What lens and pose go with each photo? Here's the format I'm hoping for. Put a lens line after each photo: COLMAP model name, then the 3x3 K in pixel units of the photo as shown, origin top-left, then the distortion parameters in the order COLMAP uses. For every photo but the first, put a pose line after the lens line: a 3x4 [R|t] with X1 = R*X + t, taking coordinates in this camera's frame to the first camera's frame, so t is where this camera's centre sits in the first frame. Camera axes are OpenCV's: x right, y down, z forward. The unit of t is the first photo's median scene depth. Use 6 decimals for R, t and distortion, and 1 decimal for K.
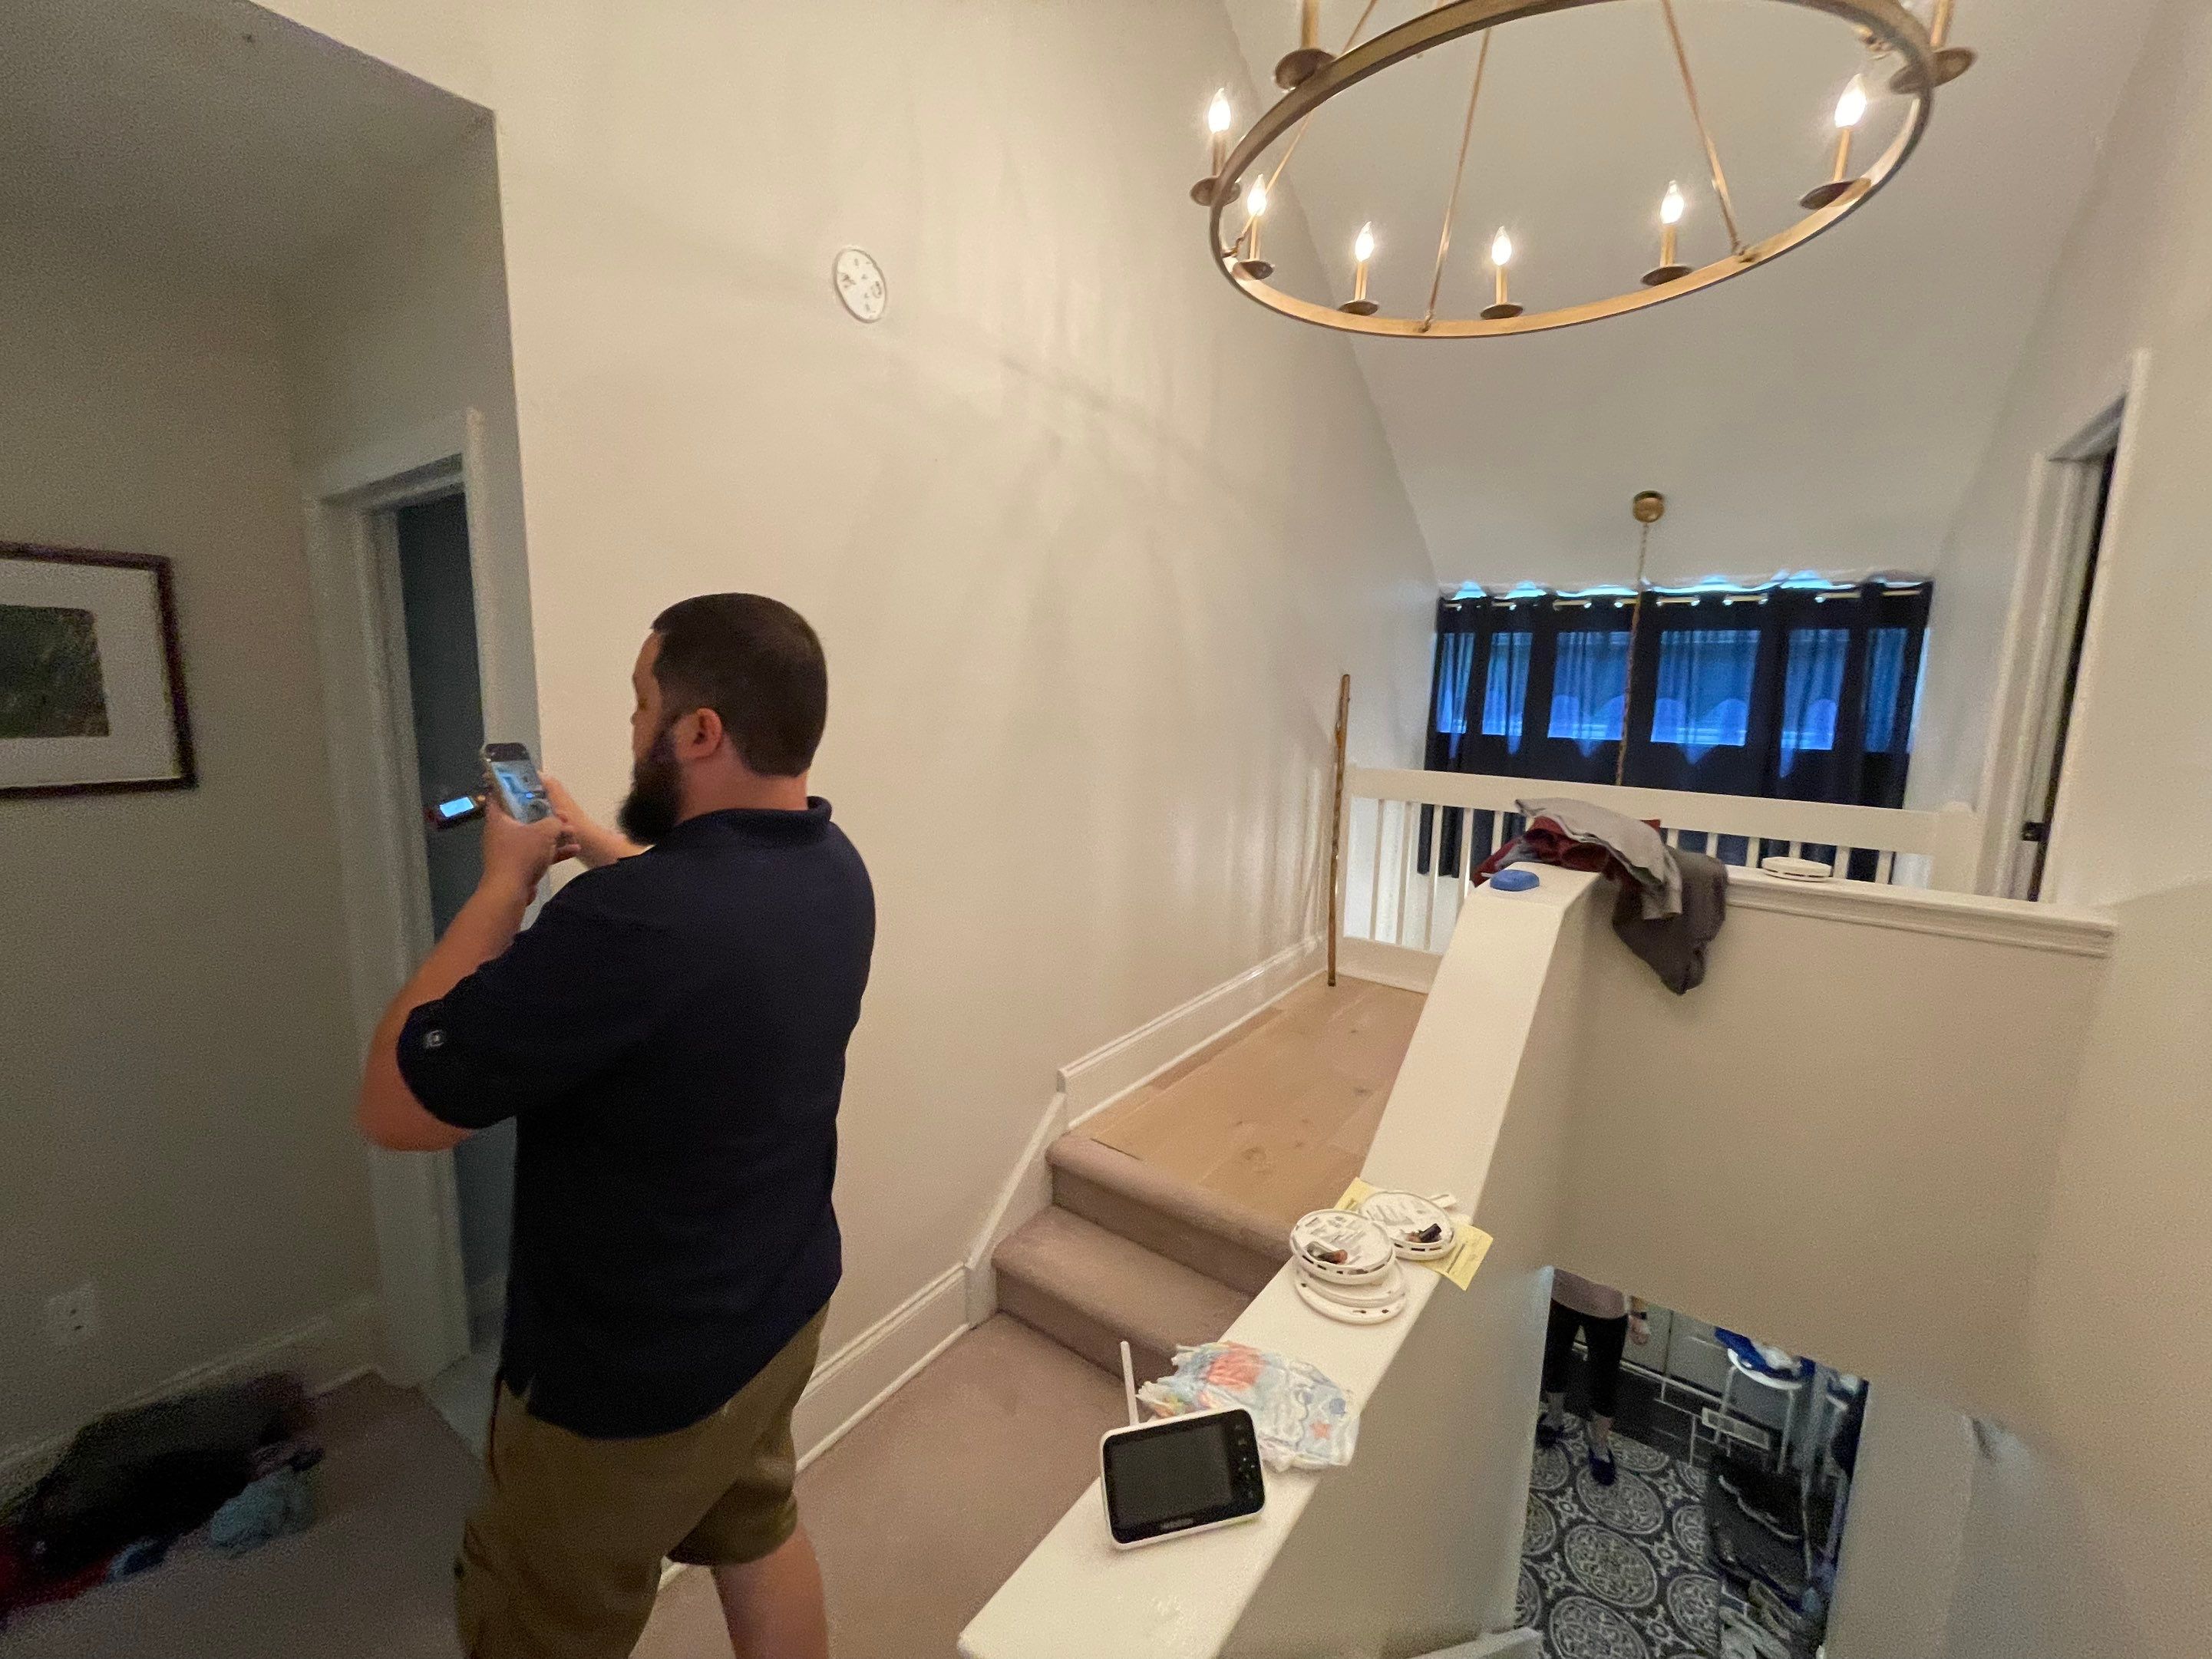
lens RADIAL K [[905.4, 0, 1104.3], [0, 905.4, 830.0], [0, 0, 1]] dist [-0.002470, 0.000313]
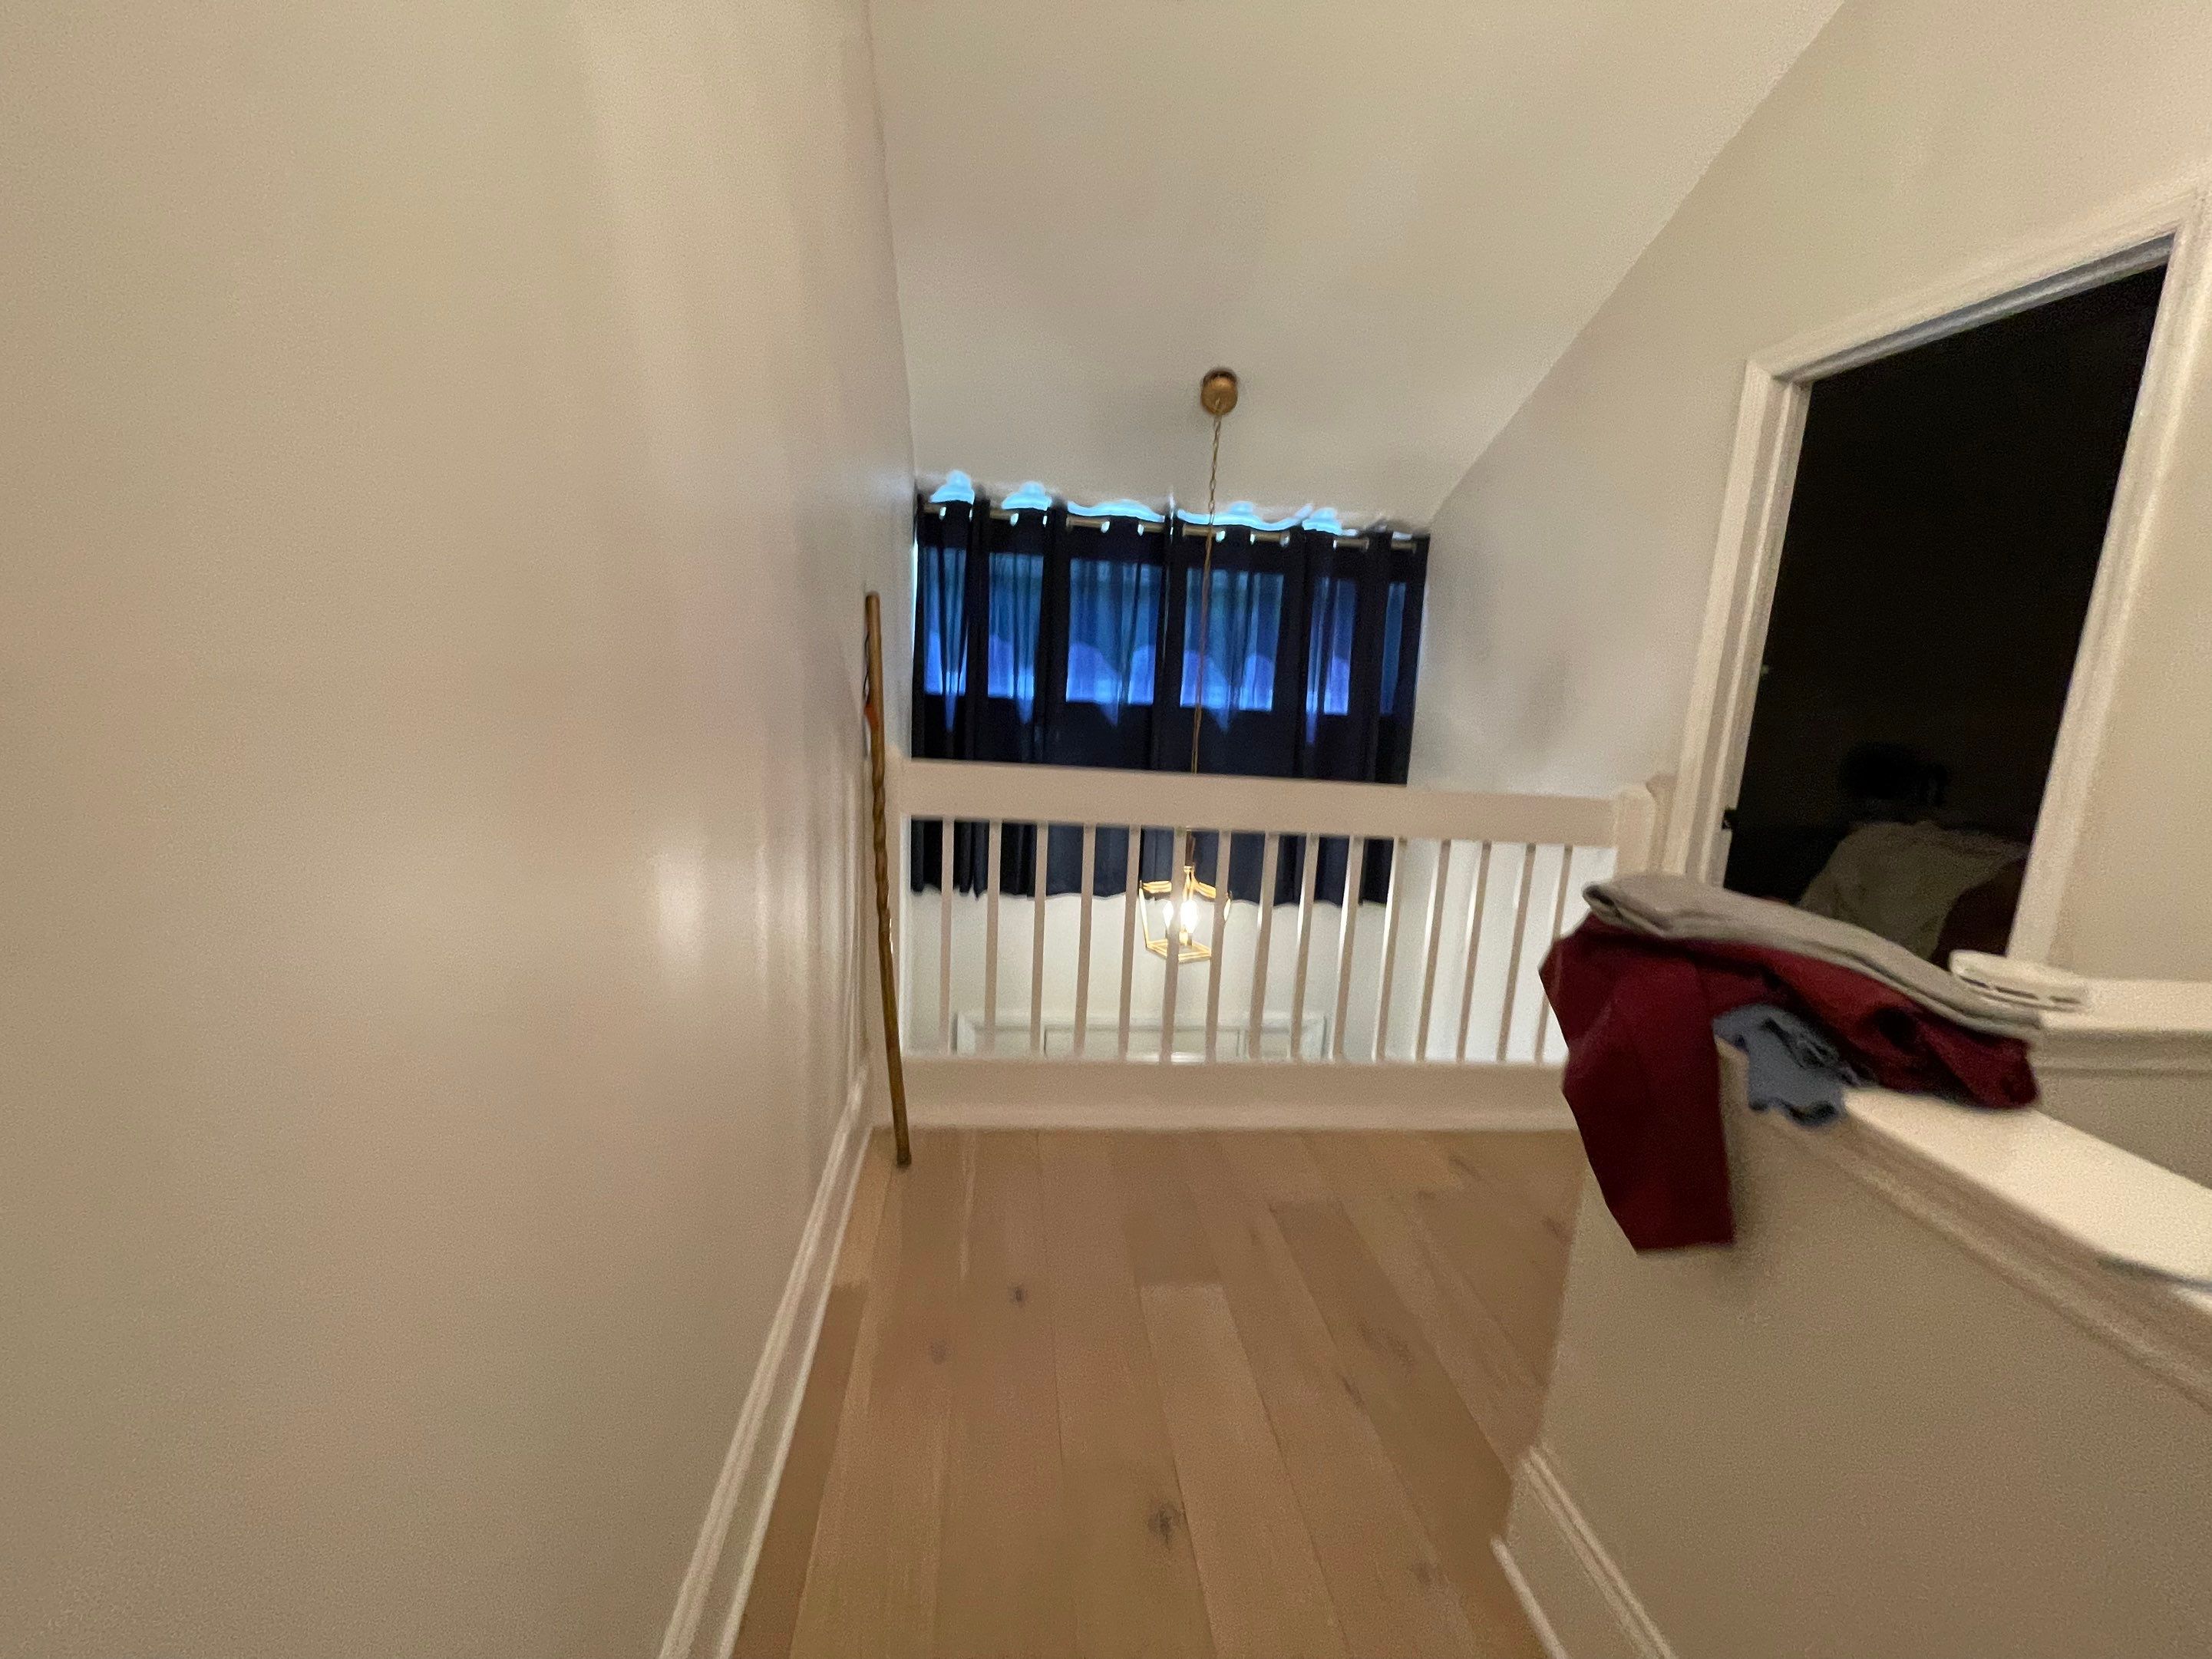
lens RADIAL K [[905.4, 0, 1102.7], [0, 905.4, 830.9], [0, 0, 1]] dist [-0.002470, 0.000313]
pose [[0.748120, -0.104458, 0.655290, 0.000394], [0.064820, 0.994313, 0.084498, -0.065733], [-0.660390, -0.020738, 0.750636, 0.487470]]
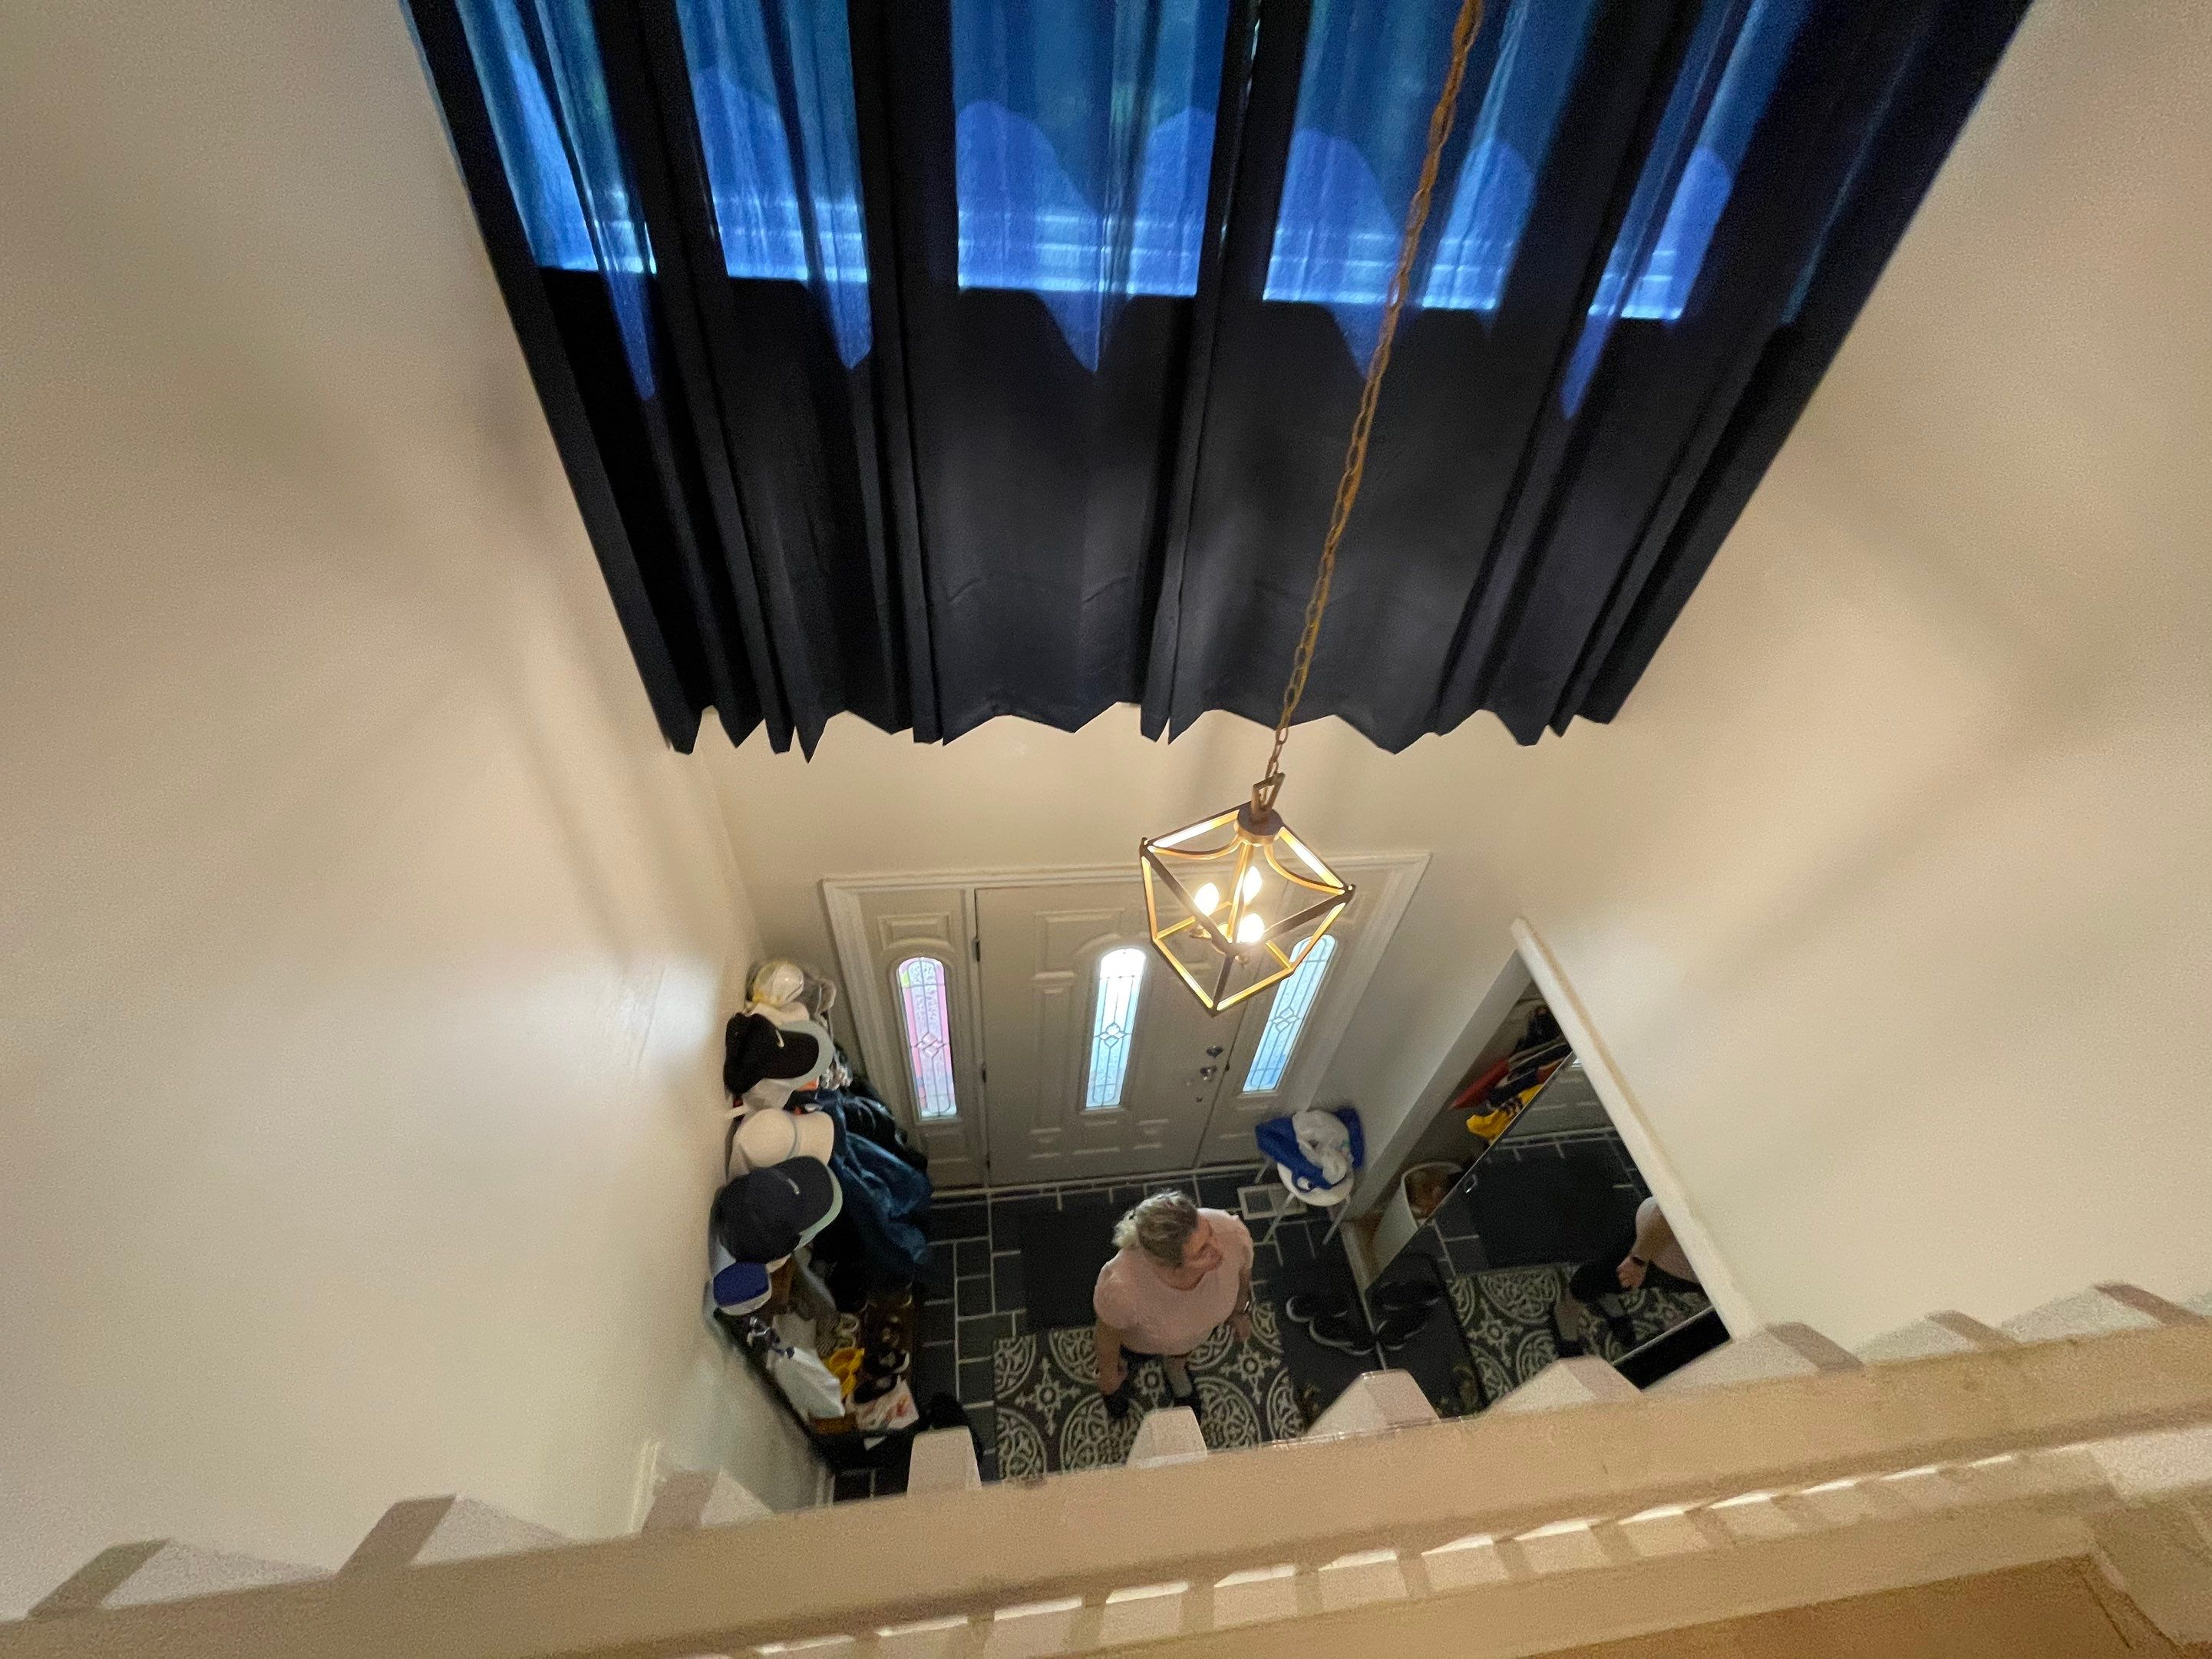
lens RADIAL K [[905.4, 0, 1105.1], [0, 905.4, 822.2], [0, 0, 1]] dist [-0.002470, 0.000313]
pose [[0.738528, -0.454531, 0.497974, 0.372874], [0.049036, 0.772844, 0.632699, -0.181622], [-0.672437, -0.442847, 0.593055, 0.881800]]
